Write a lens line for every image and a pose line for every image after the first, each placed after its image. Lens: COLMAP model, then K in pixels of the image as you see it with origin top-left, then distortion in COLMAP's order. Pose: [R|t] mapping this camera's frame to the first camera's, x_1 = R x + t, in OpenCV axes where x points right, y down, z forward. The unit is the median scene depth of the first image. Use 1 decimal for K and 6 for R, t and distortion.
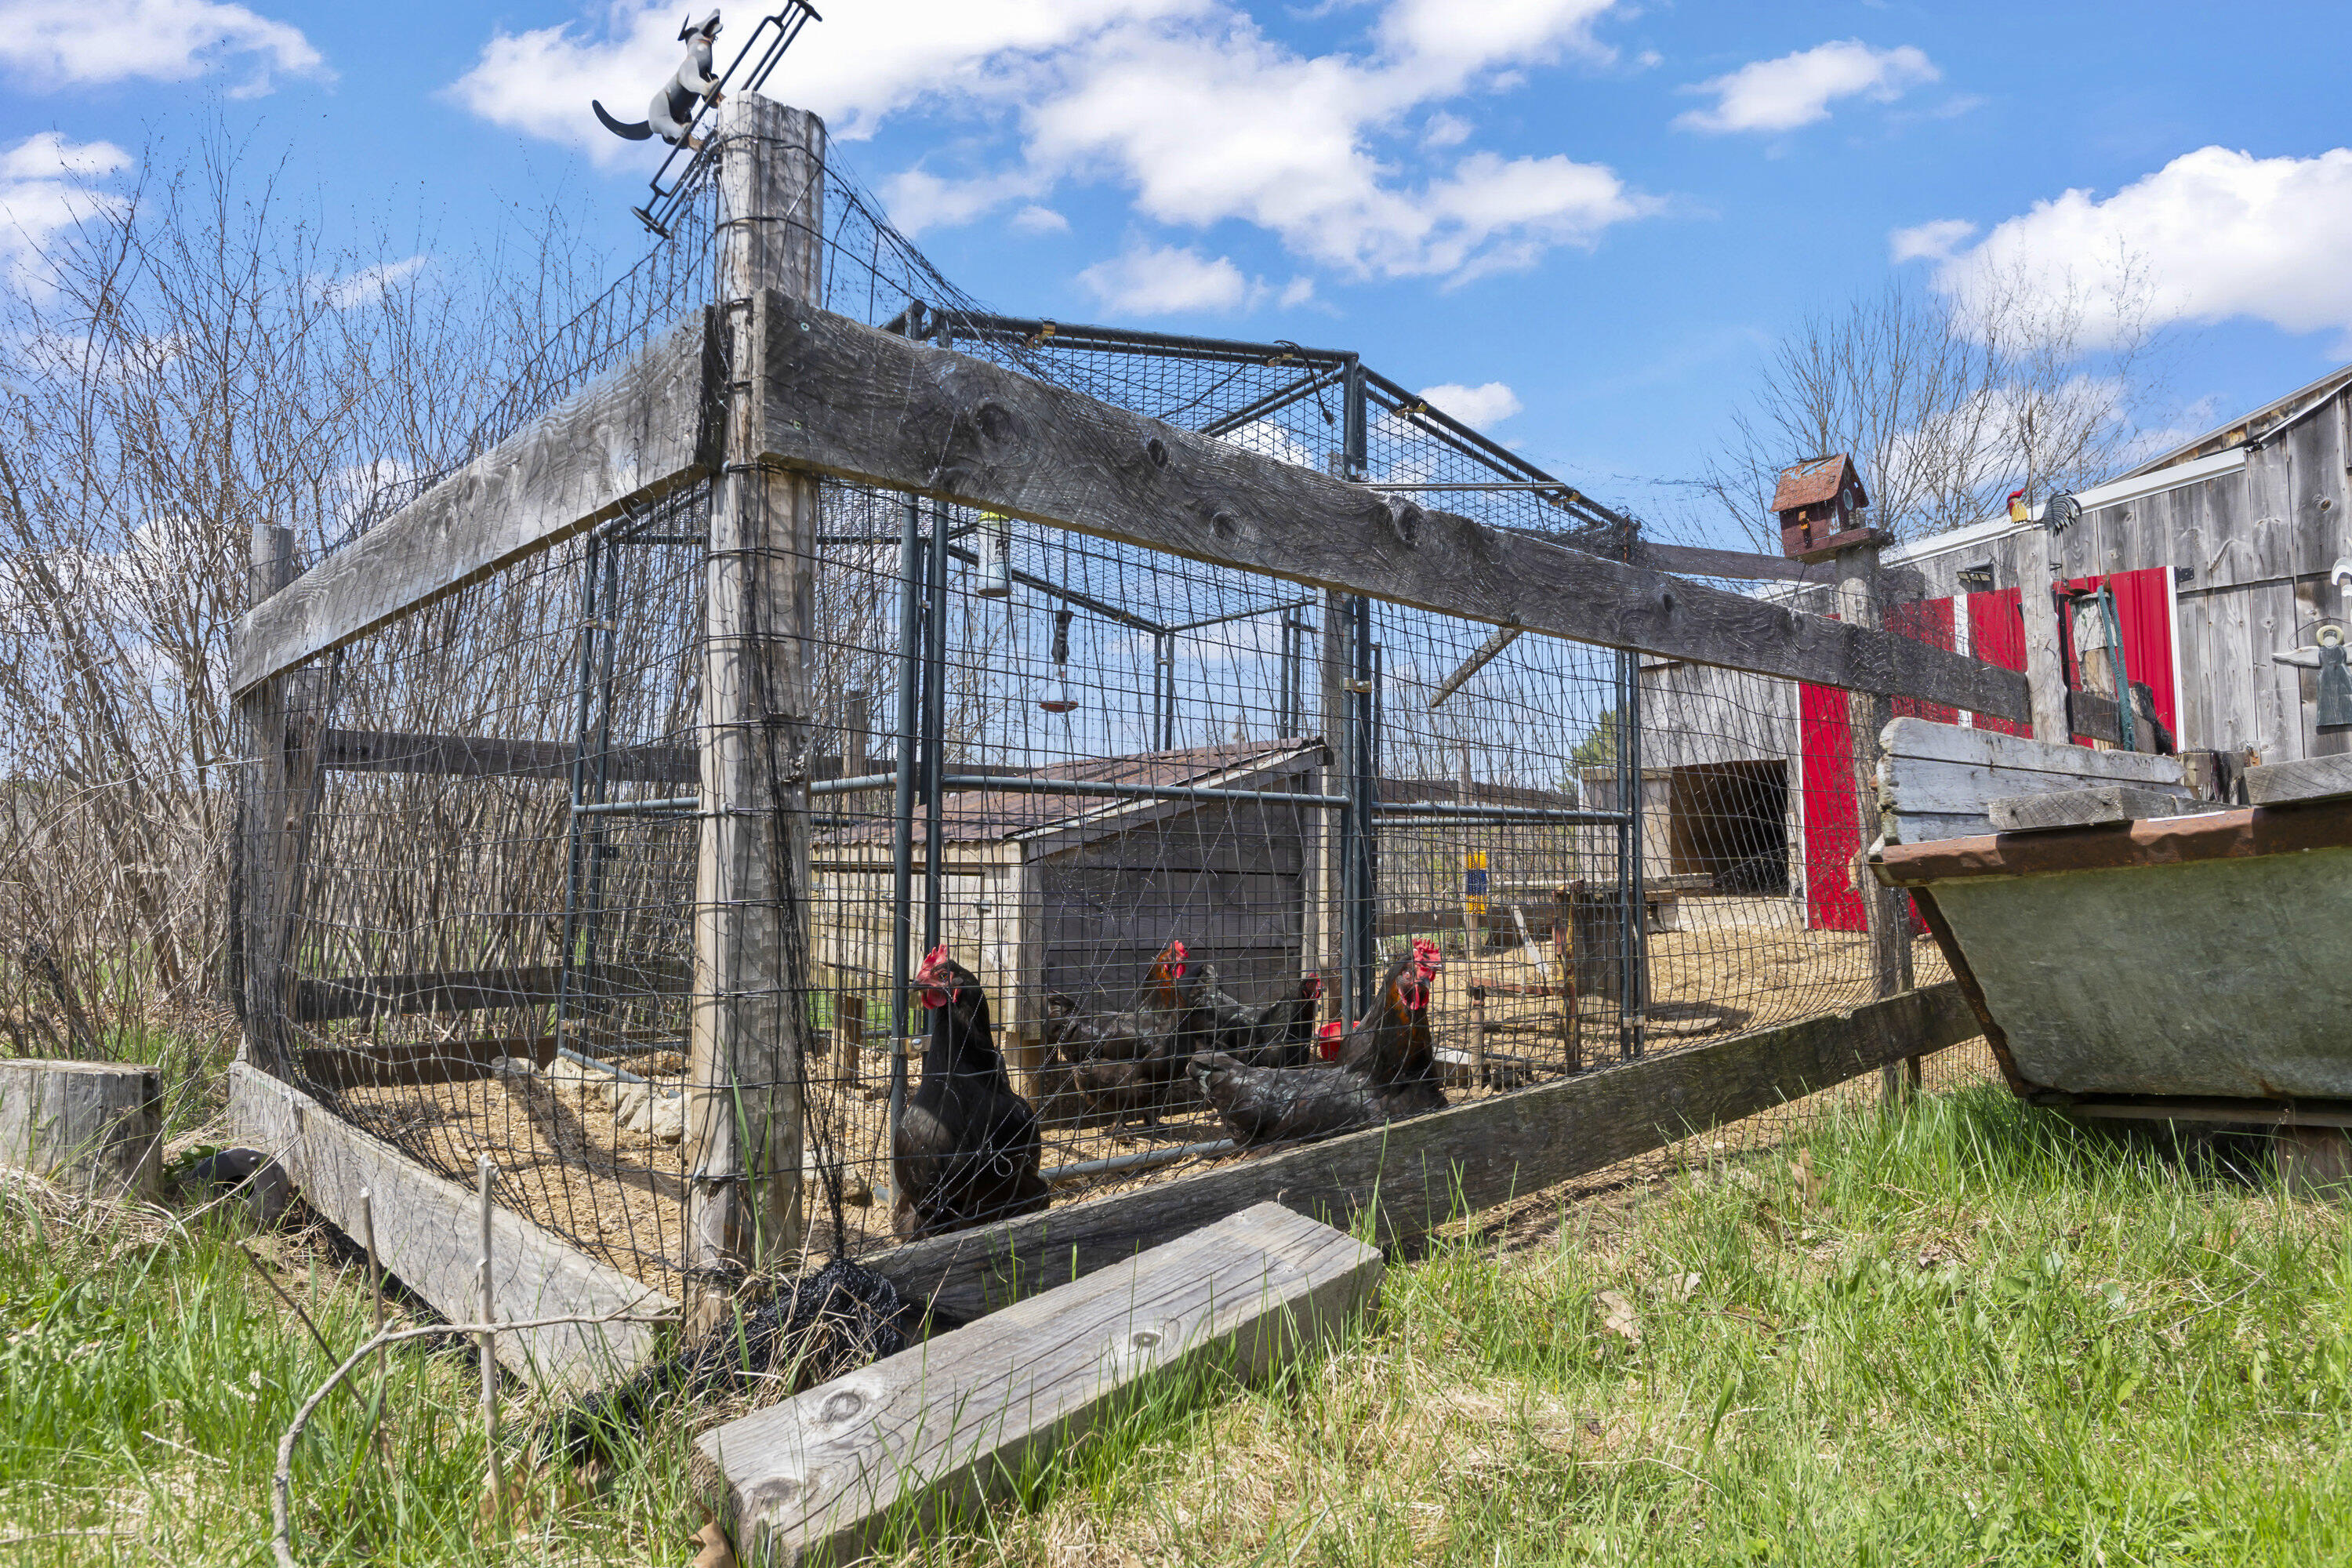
lens RADIAL K [[1350.4, 0, 1176.0], [0, 1350.4, 784.0], [0, 0, 1]] dist [-0.006705, 0.001059]
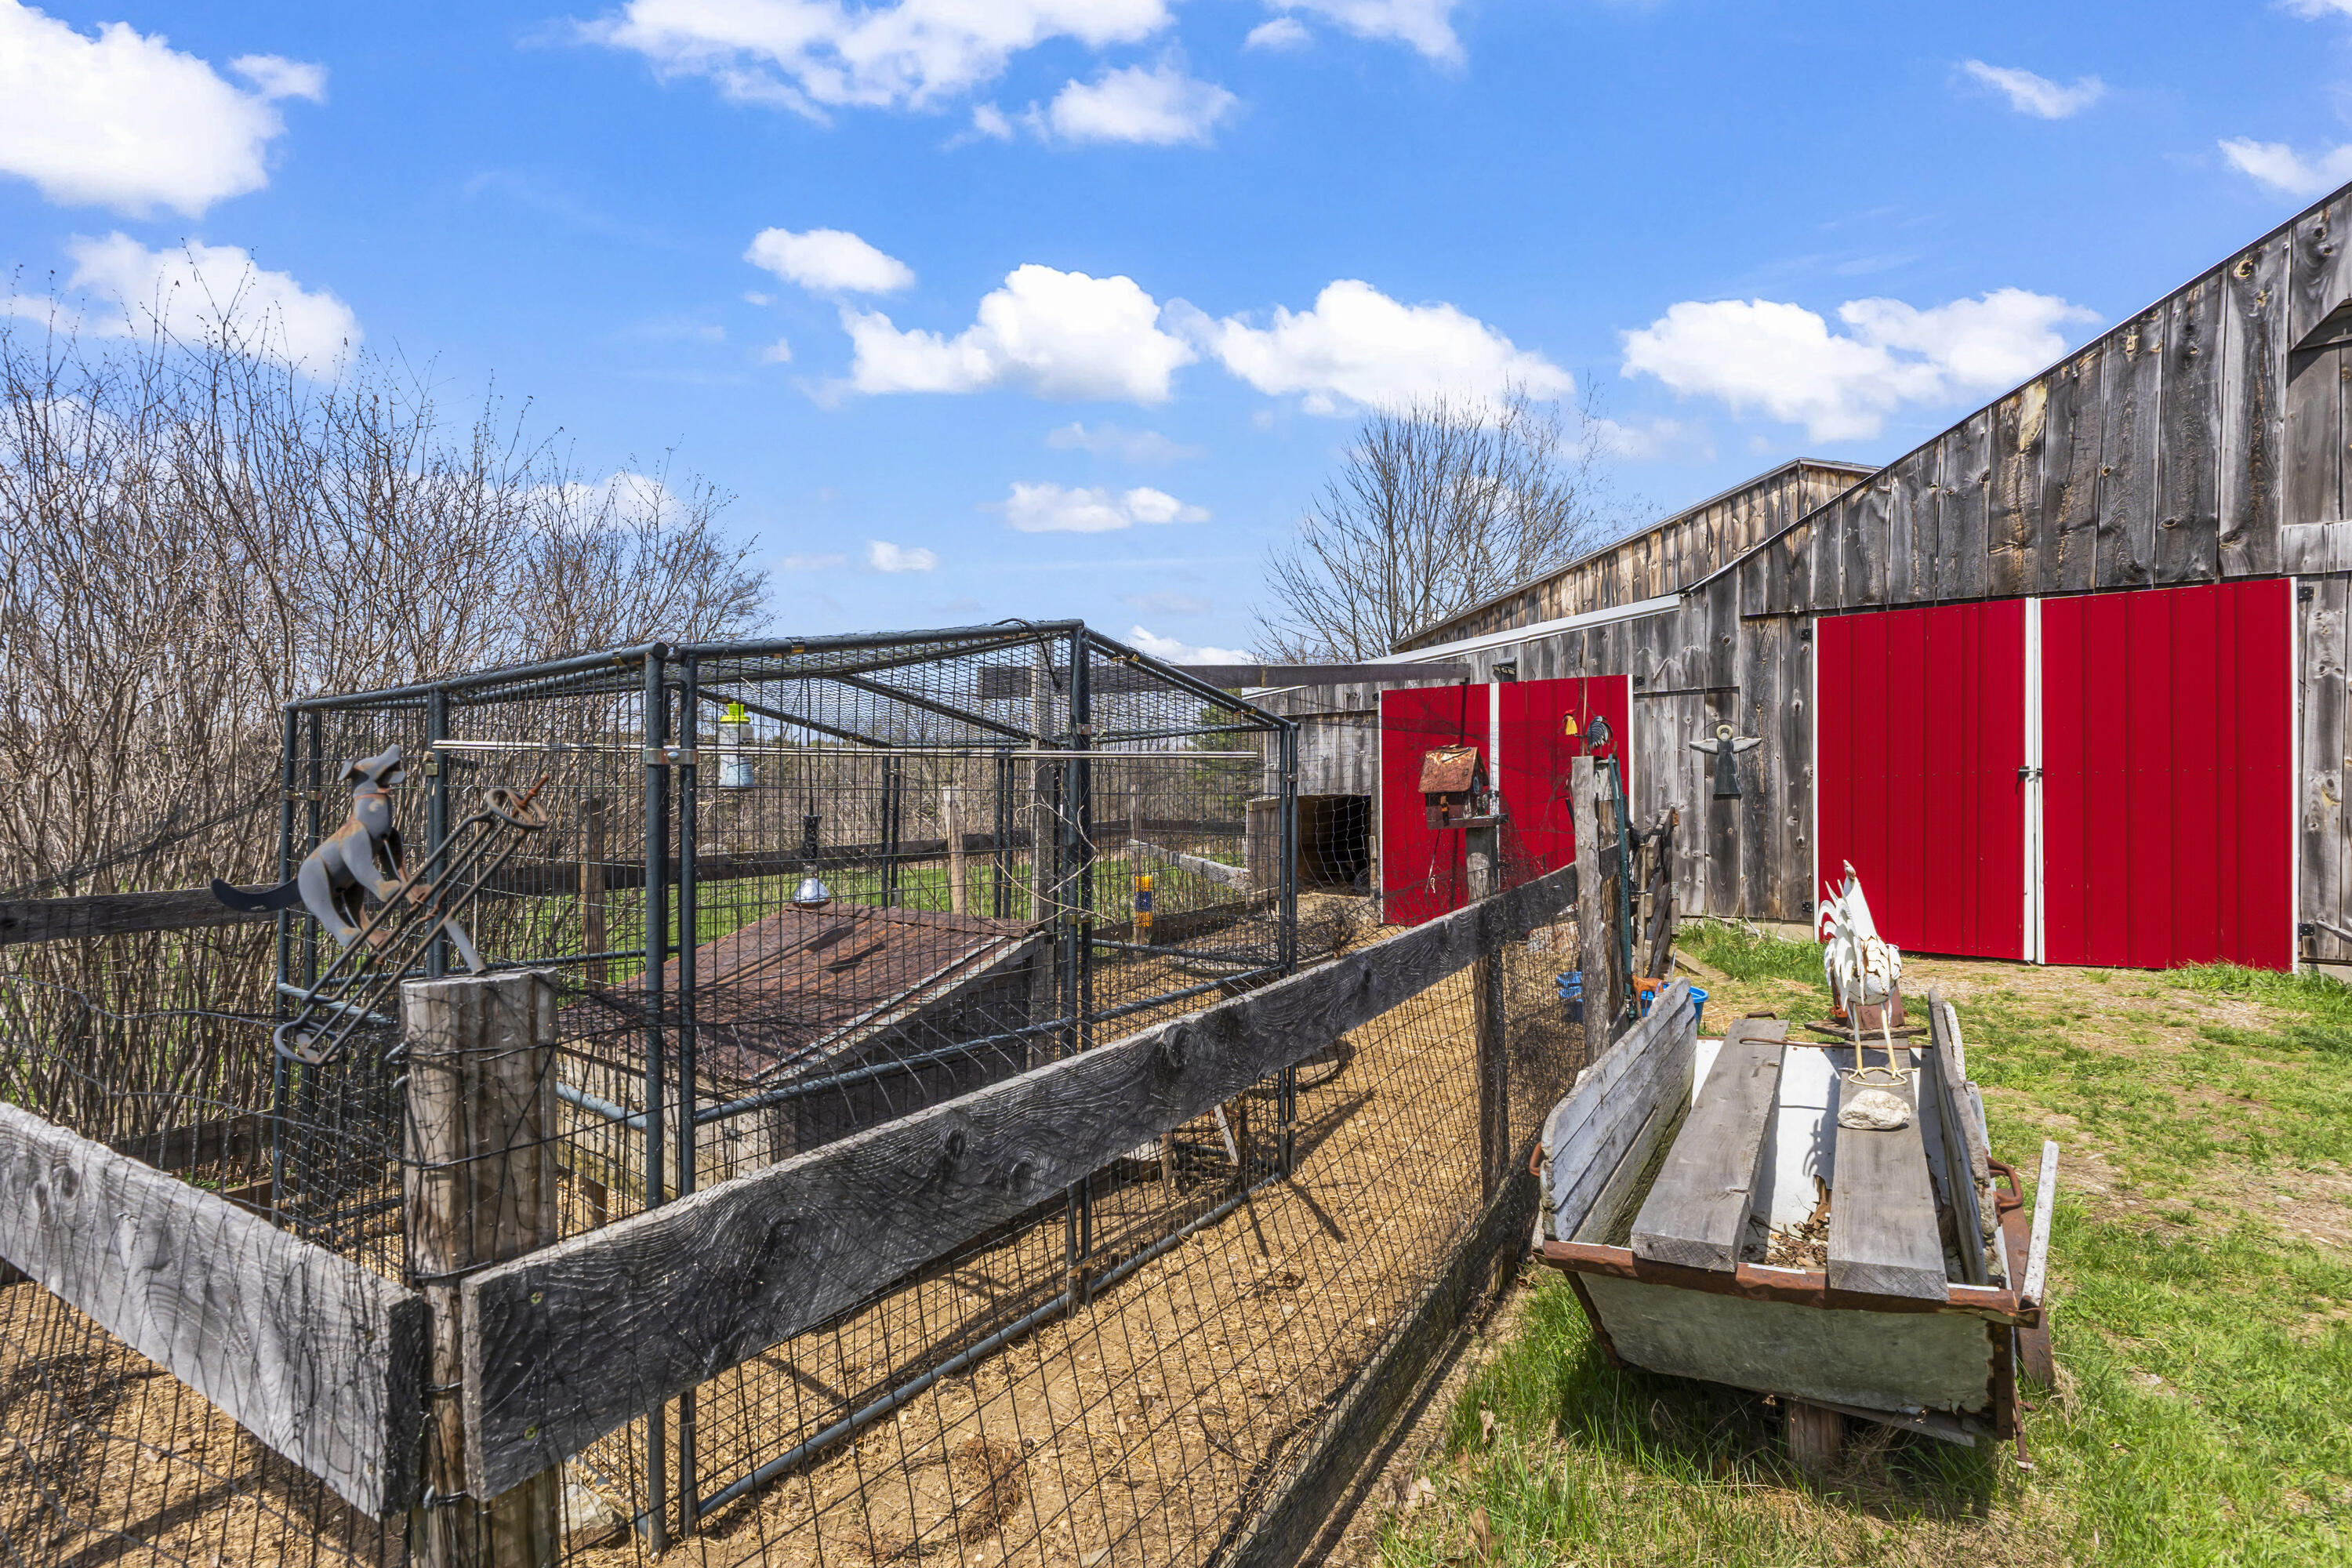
lens RADIAL K [[1054.4, 0, 1176.0], [0, 1054.4, 784.0], [0, 0, 1]] dist [-0.003929, -0.000627]
pose [[0.964124, -0.004524, 0.265414, -0.013575], [-0.015137, 0.997291, 0.071984, -0.125338], [-0.265020, -0.073419, 0.961444, 0.059560]]
